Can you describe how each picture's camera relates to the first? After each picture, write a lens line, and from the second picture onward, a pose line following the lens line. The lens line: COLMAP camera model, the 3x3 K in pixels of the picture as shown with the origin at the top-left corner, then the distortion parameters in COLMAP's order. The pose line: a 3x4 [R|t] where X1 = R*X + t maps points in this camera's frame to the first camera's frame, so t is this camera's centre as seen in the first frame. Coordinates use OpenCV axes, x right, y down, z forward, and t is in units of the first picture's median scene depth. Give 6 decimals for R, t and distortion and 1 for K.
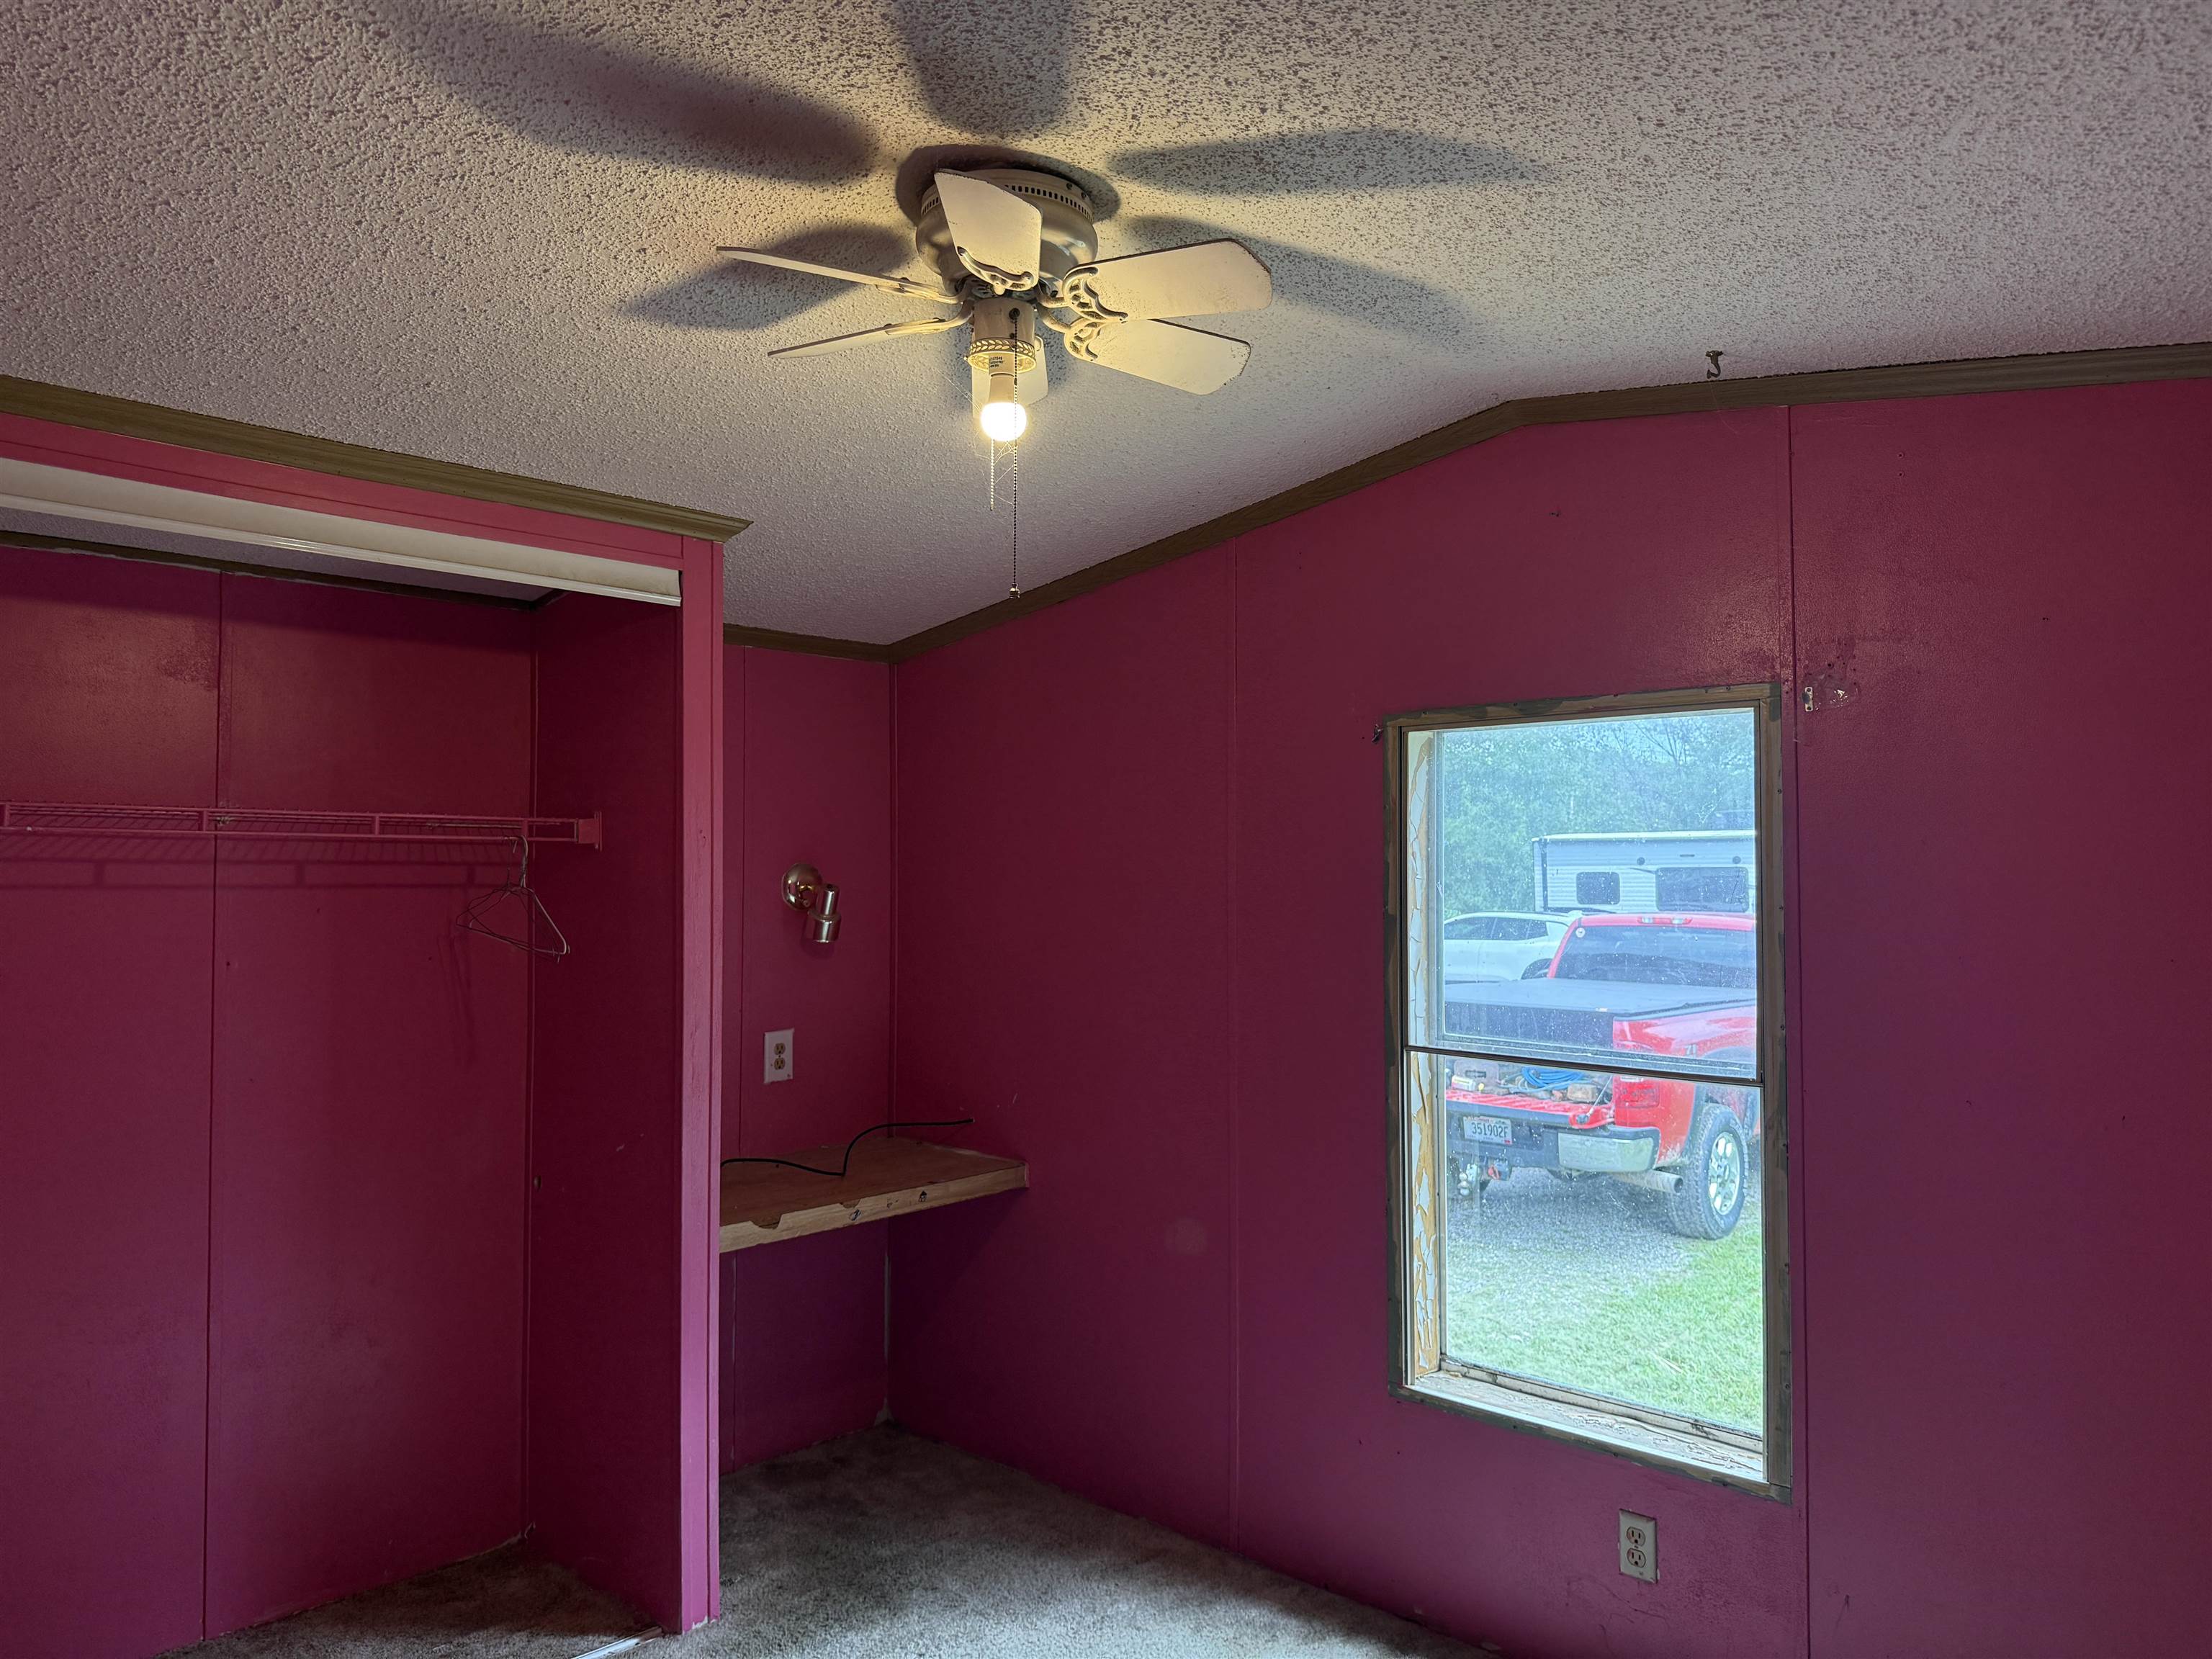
lens RADIAL K [[1543.4, 0, 1100.1], [0, 1543.4, 826.1], [0, 0, 1]] dist [-0.006589, -0.006444]
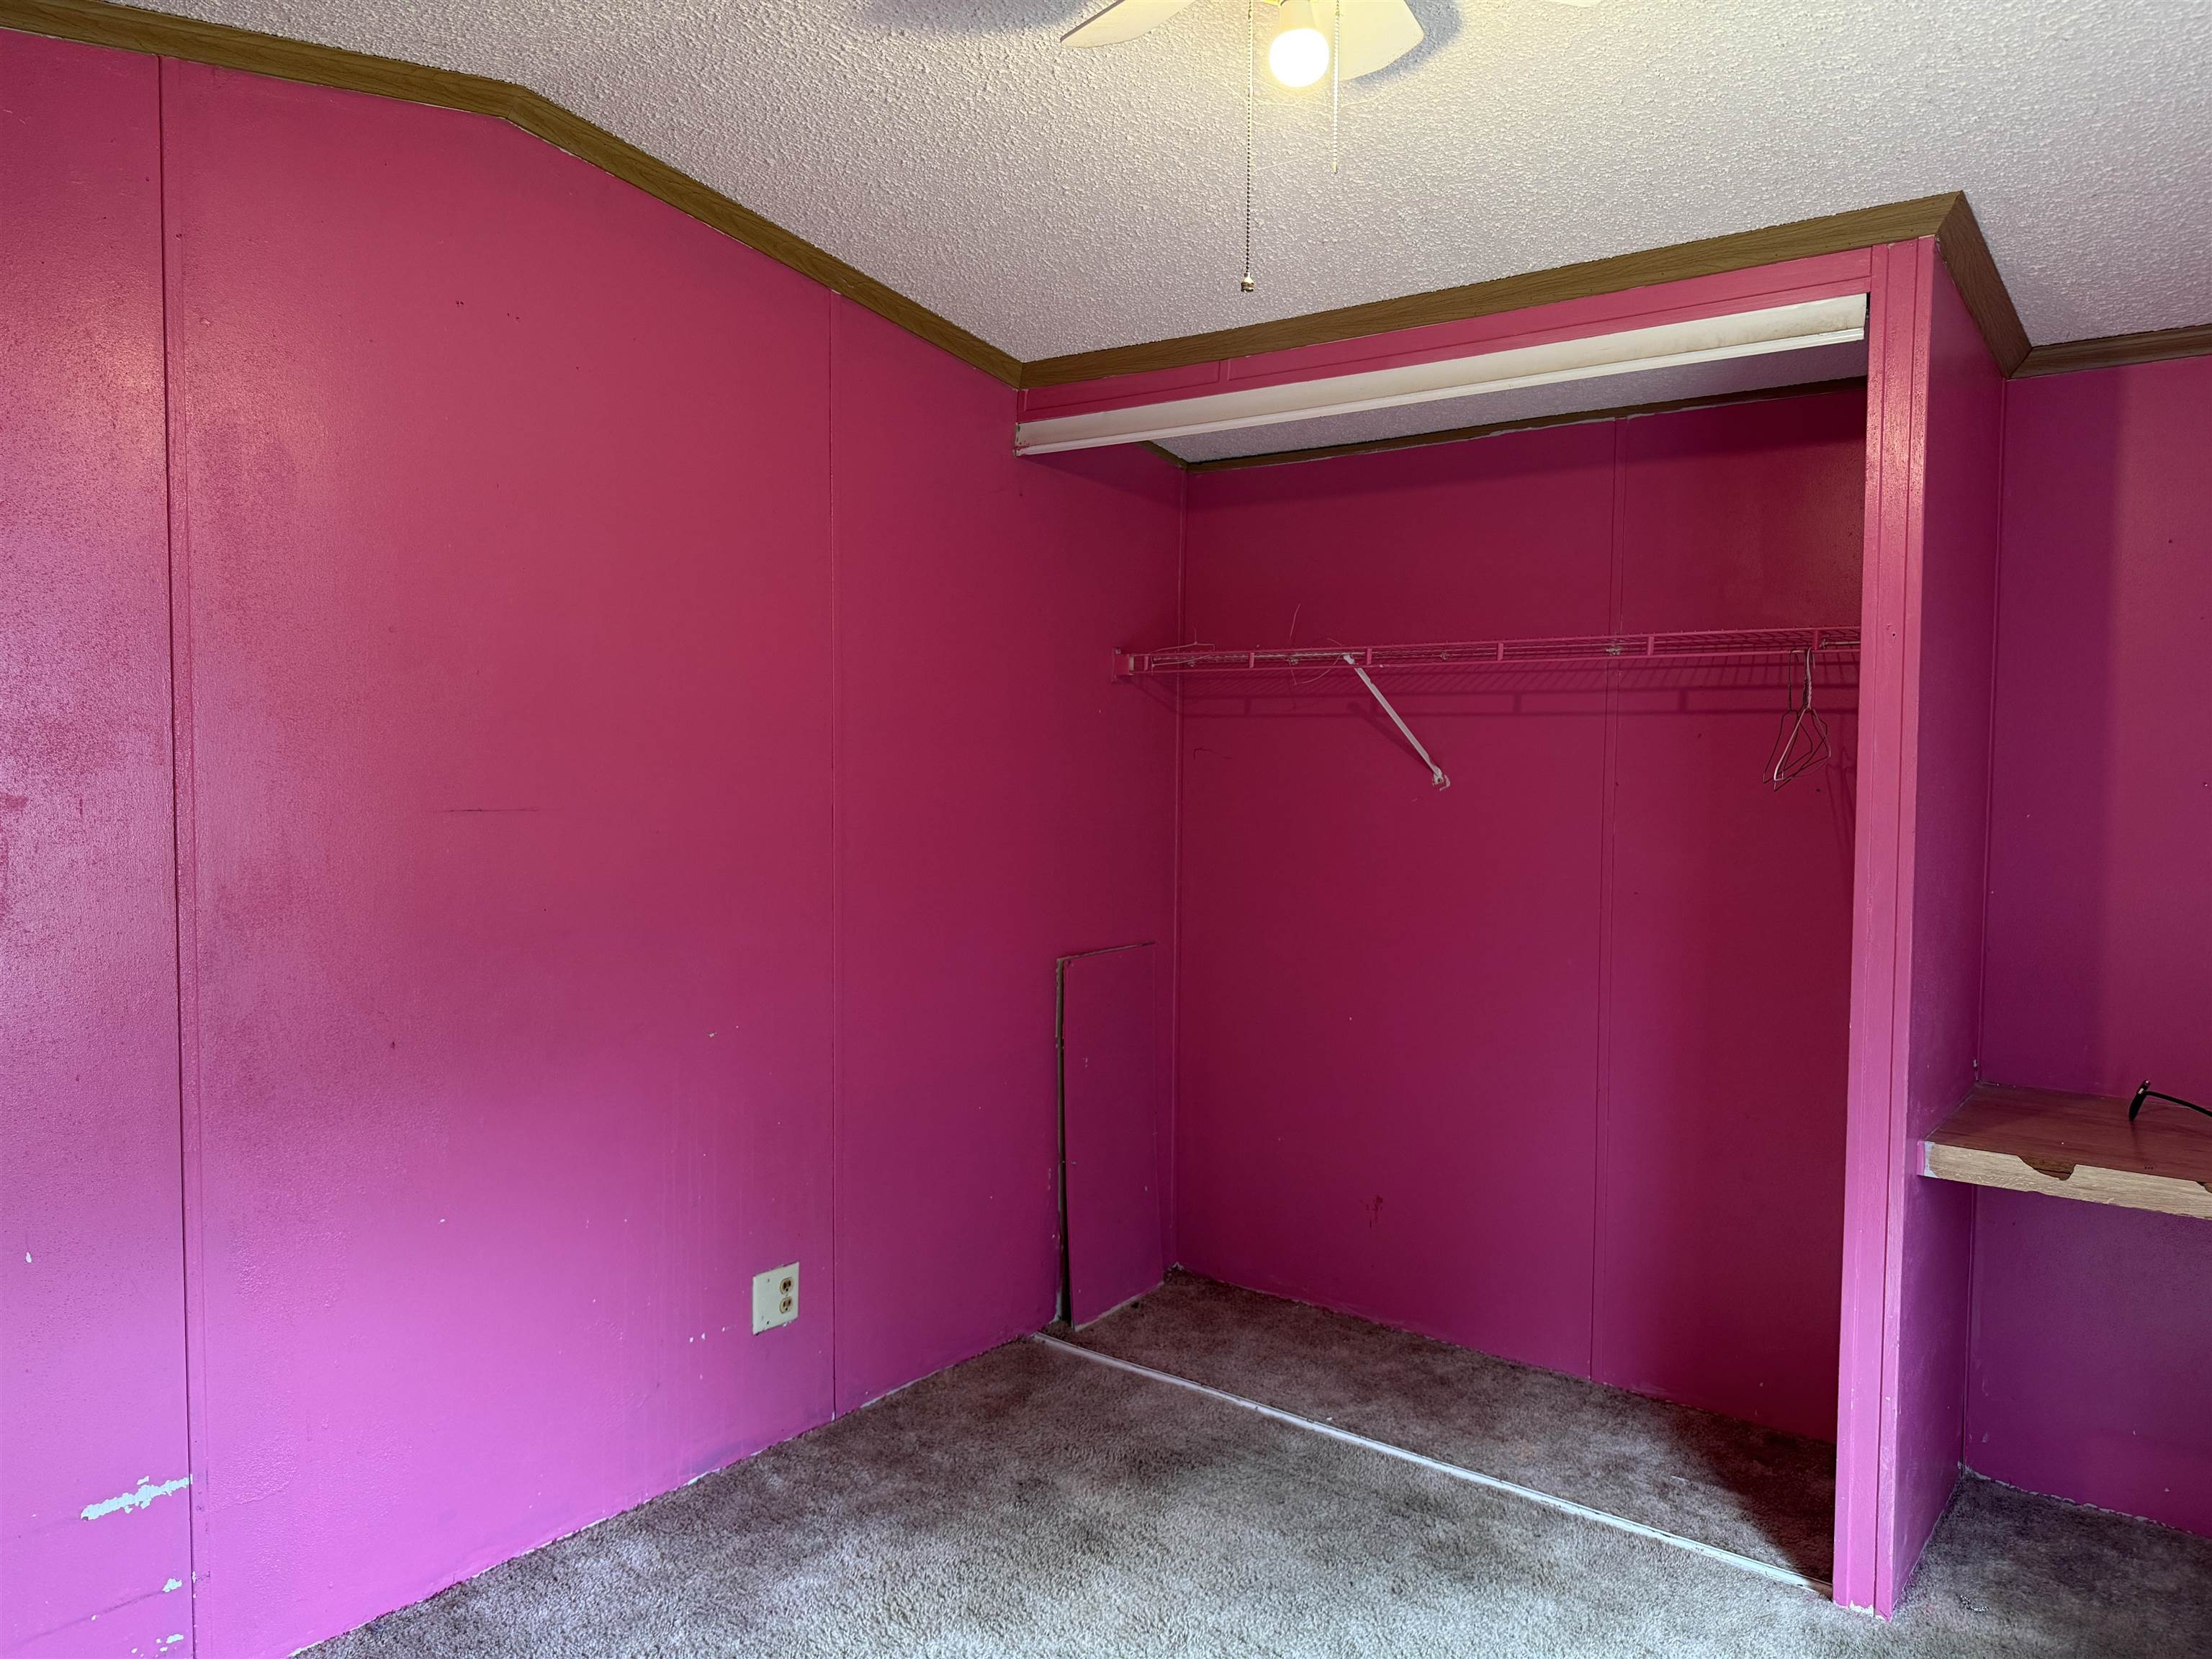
lens RADIAL K [[1543.4, 0, 1101.8], [0, 1543.4, 835.9], [0, 0, 1]] dist [-0.006589, -0.006444]
pose [[0.096285, 0.055734, -0.993792, 0.471514], [0.033358, 0.997690, 0.059184, 0.048332], [0.994795, -0.038849, 0.094204, 0.526576]]
